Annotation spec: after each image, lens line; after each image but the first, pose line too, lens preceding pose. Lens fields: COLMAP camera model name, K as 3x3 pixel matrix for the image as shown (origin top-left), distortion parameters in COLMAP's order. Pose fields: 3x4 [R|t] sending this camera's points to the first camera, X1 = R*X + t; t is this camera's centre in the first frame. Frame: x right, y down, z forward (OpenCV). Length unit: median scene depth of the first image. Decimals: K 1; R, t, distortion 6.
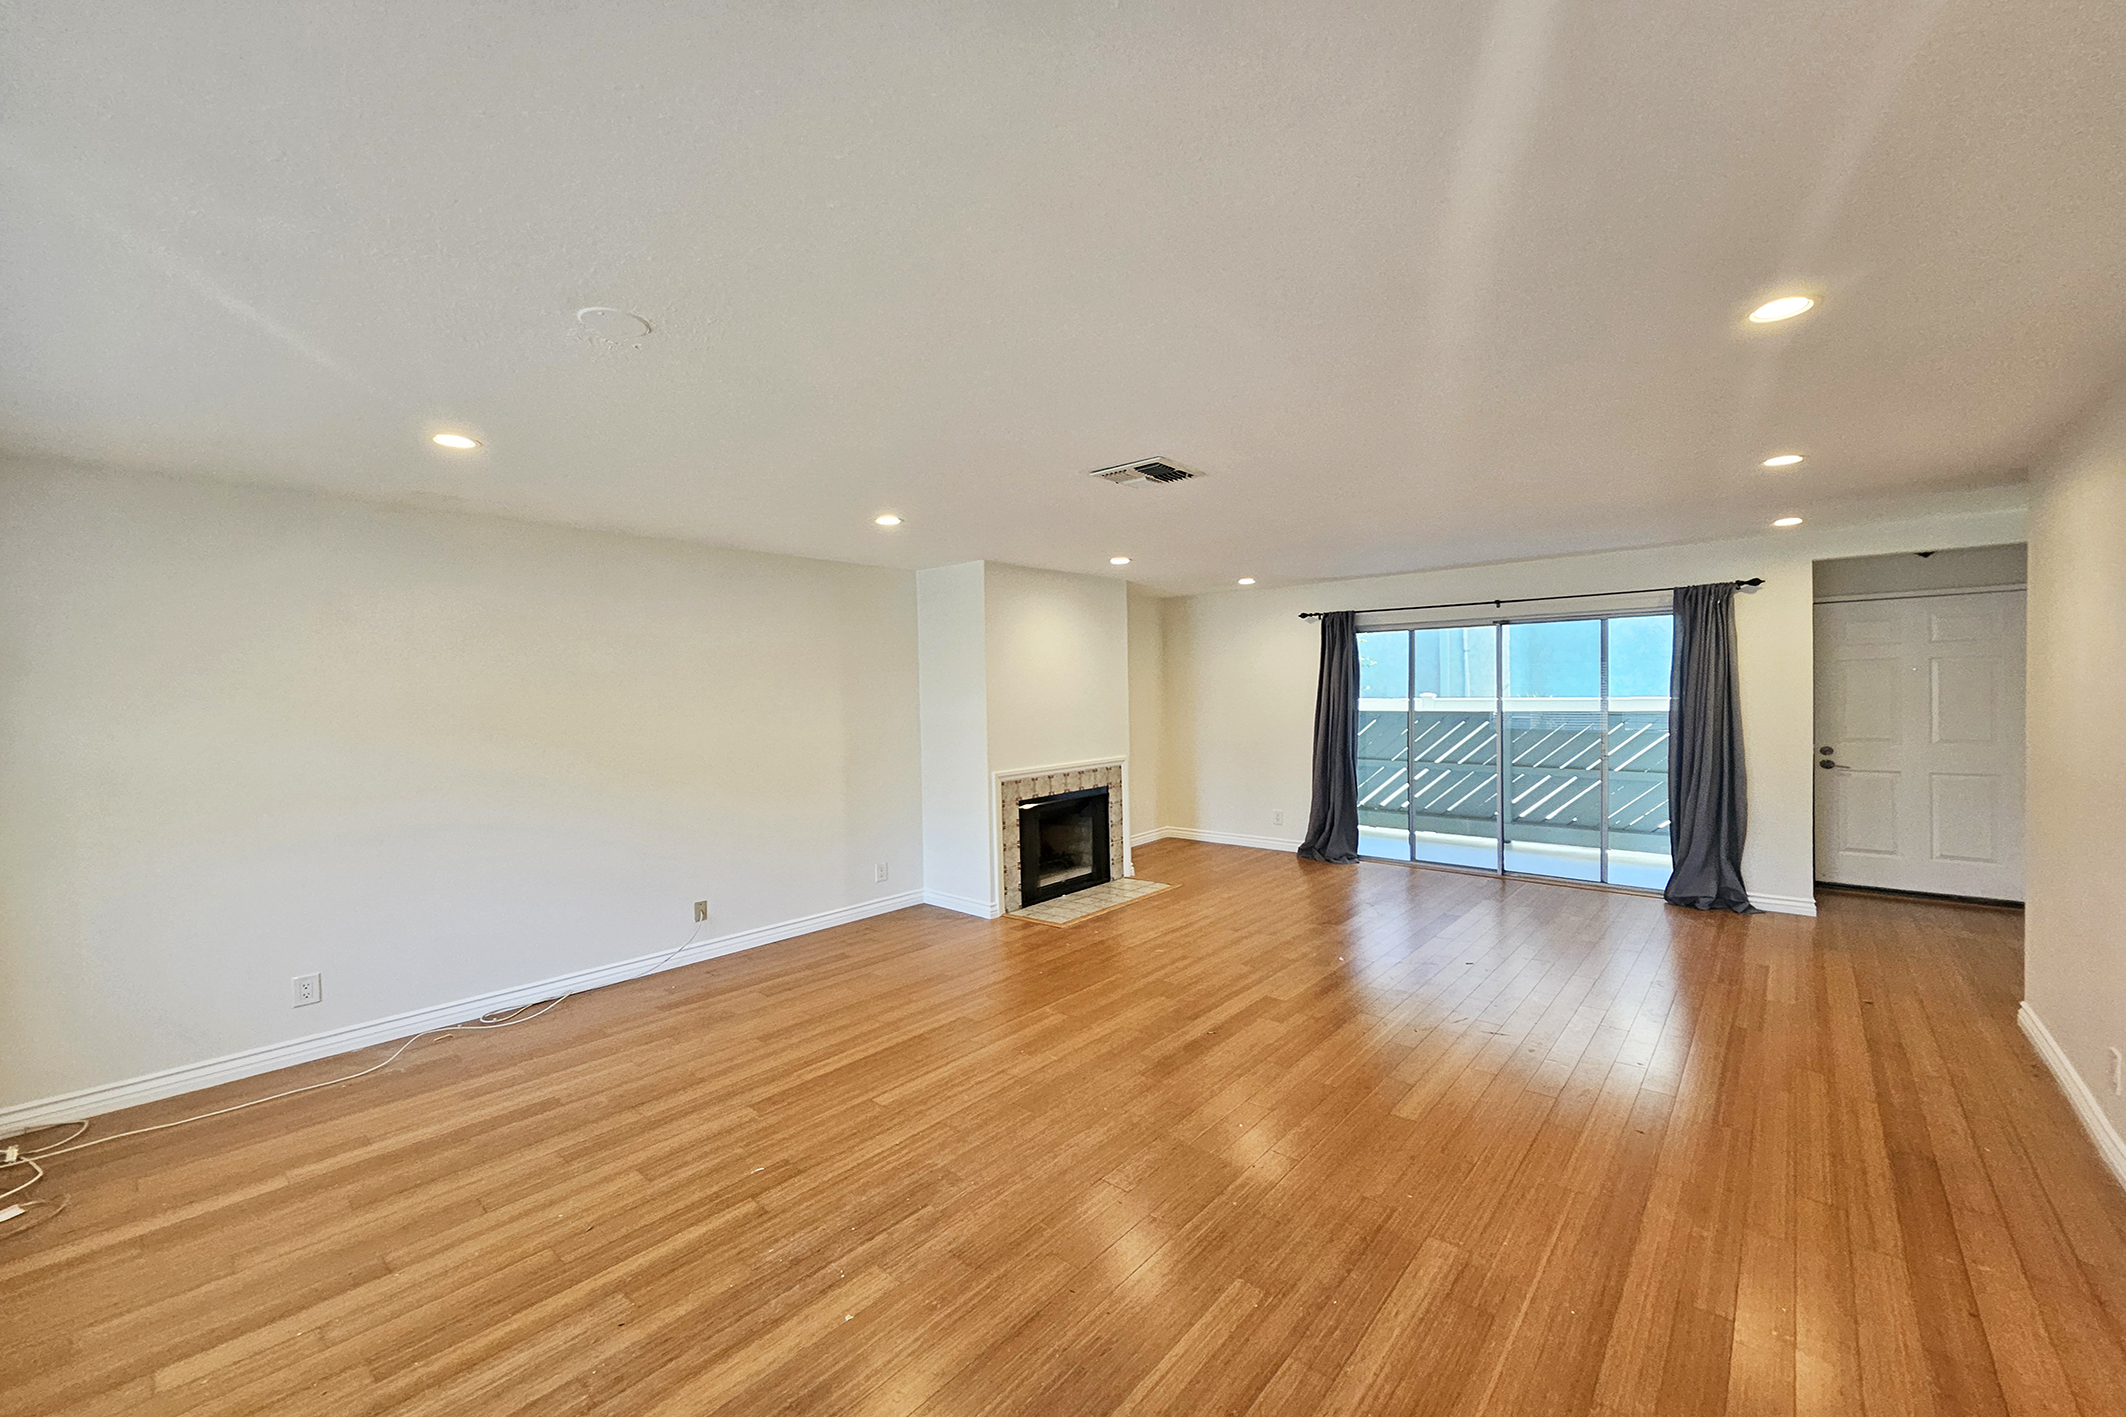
lens RADIAL K [[851.8, 0, 1049.2], [0, 851.8, 701.5], [0, 0, 1]] dist [0.005132, -0.000521]
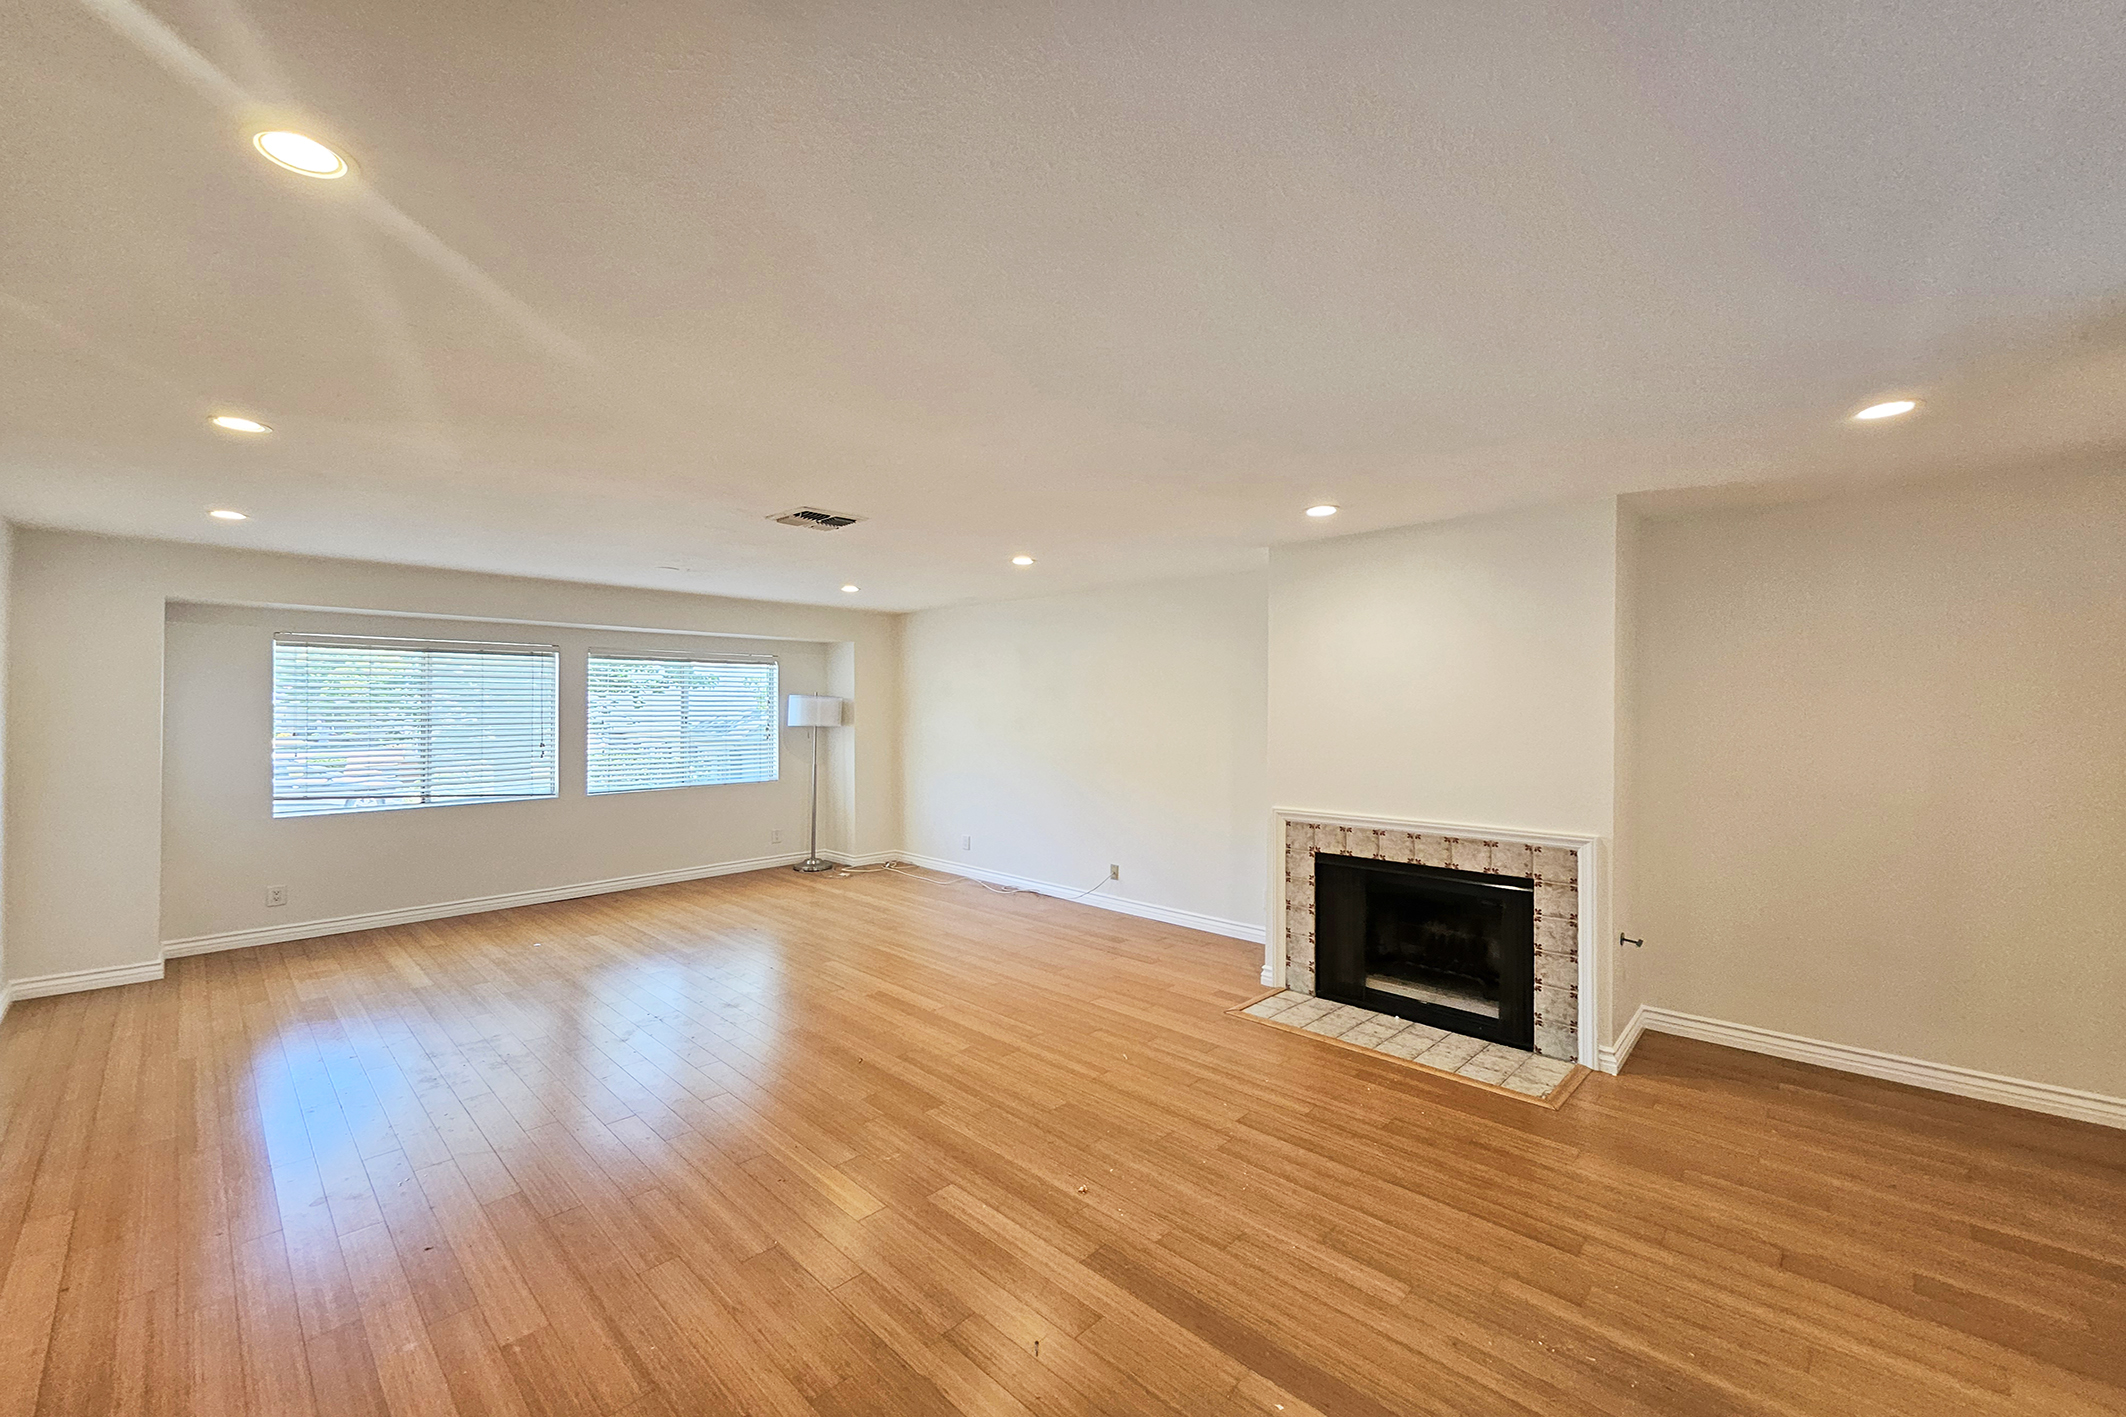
lens RADIAL K [[851.8, 0, 1056.7], [0, 851.8, 698.2], [0, 0, 1]] dist [0.005132, -0.000521]
pose [[-0.069182, 0.005149, -0.997591, 0.731649], [-0.012028, 0.999910, 0.005995, -0.020810], [0.997532, 0.012414, -0.069114, 0.824231]]
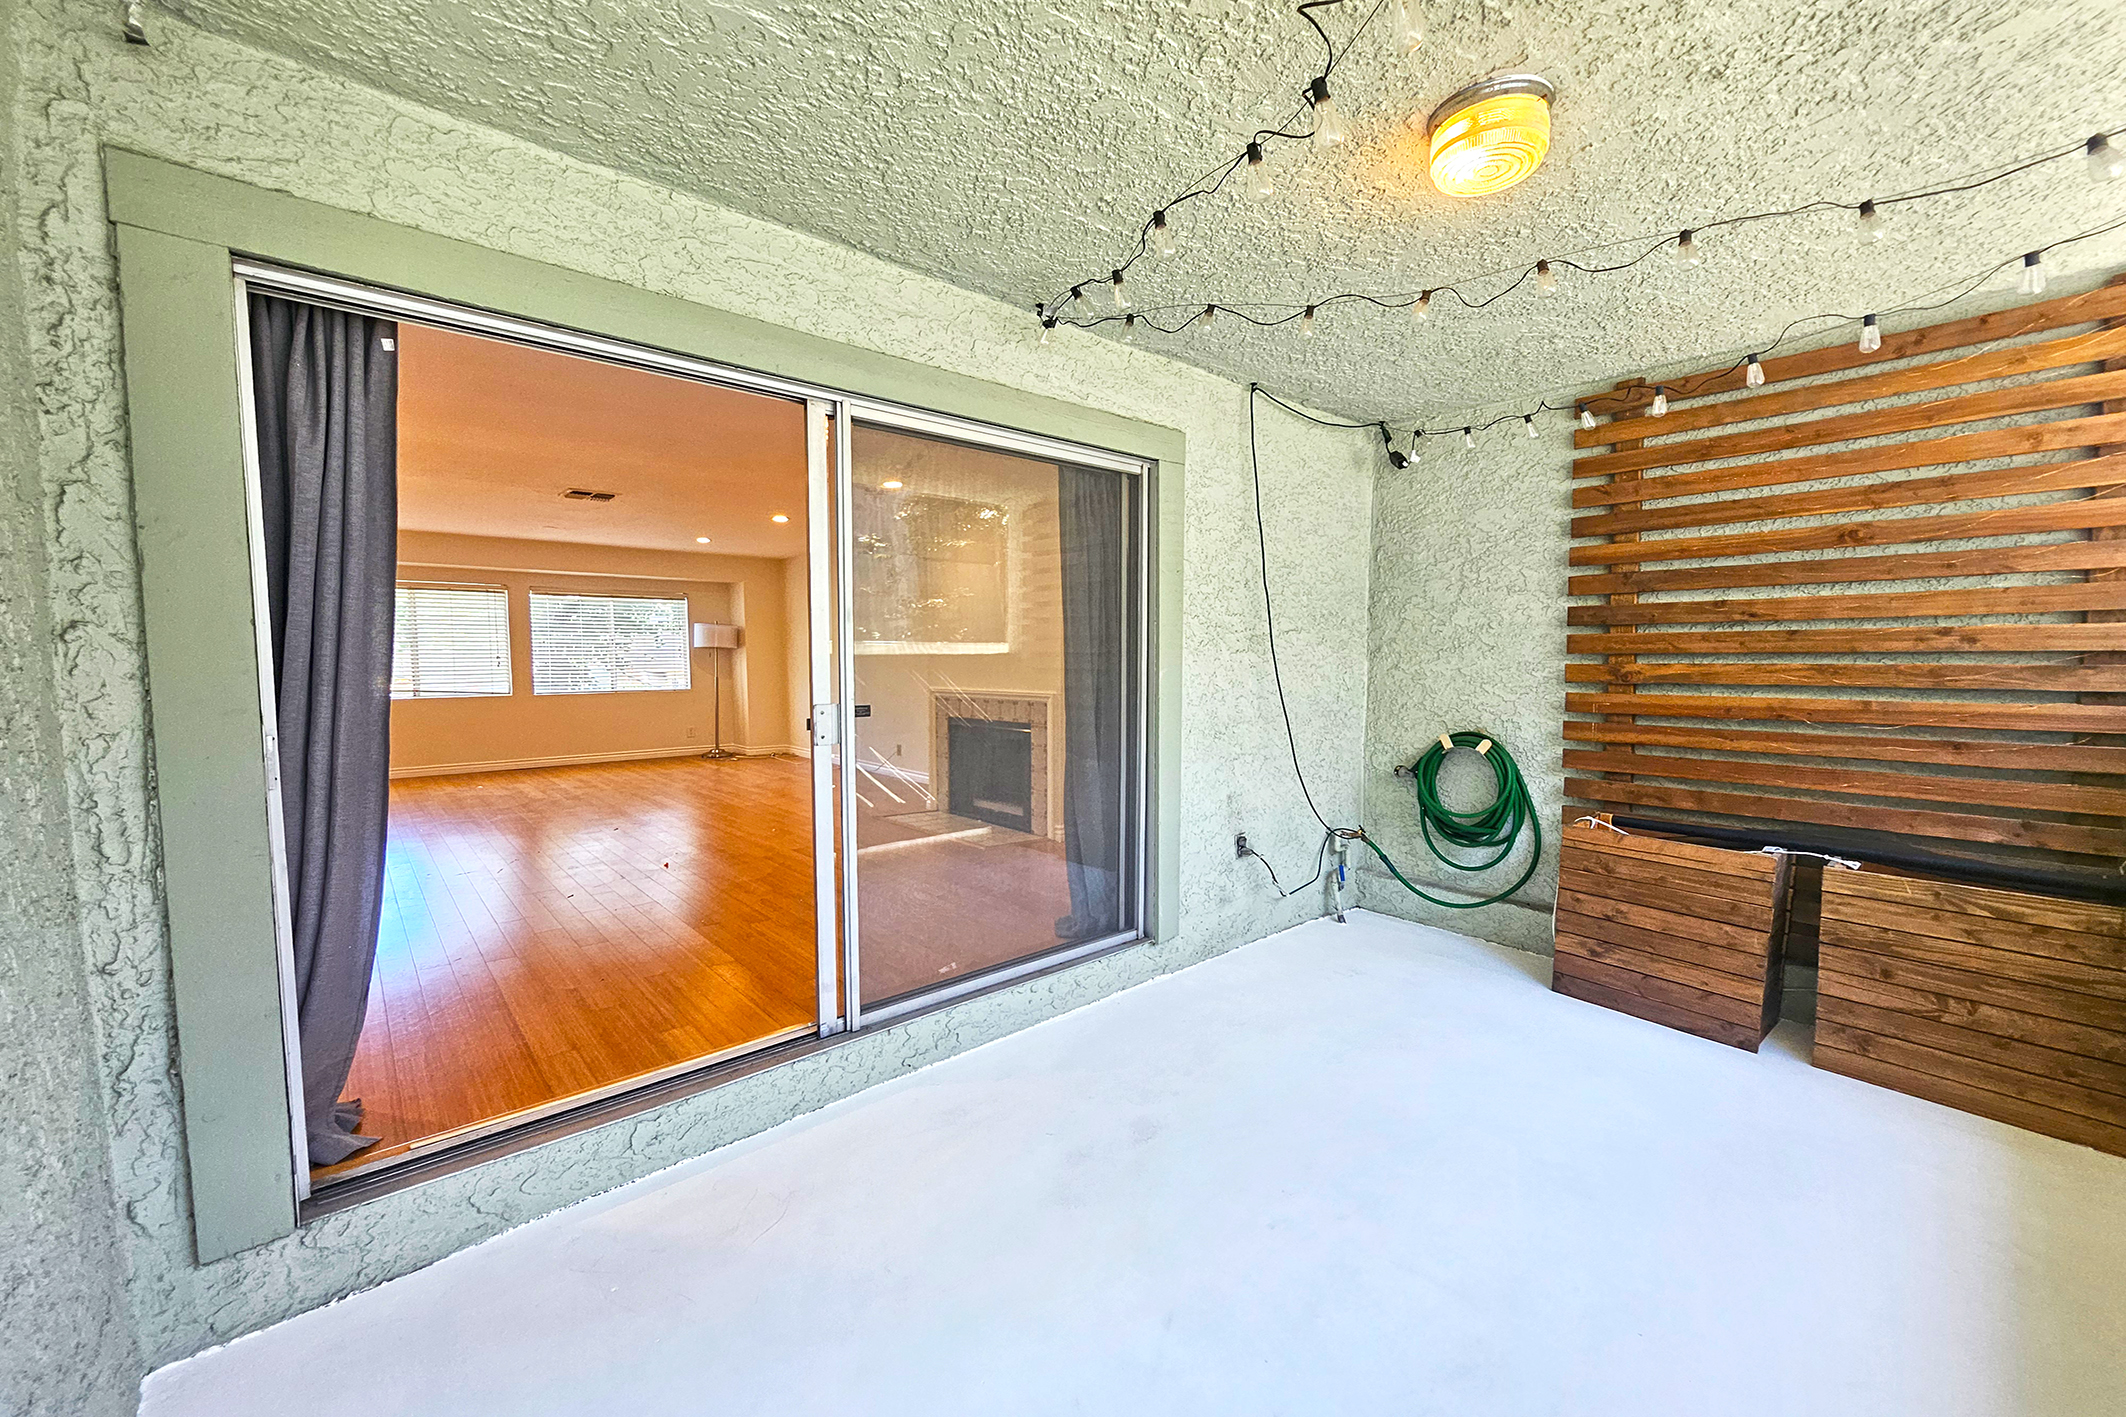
lens RADIAL K [[851.8, 0, 1061.9], [0, 851.8, 712.9], [0, 0, 1]] dist [0.005132, -0.000521]
pose [[-0.155906, 0.081227, -0.984426, 1.029605], [-0.006696, 0.996503, 0.083284, 0.018586], [0.987749, 0.019577, -0.154817, 1.318652]]
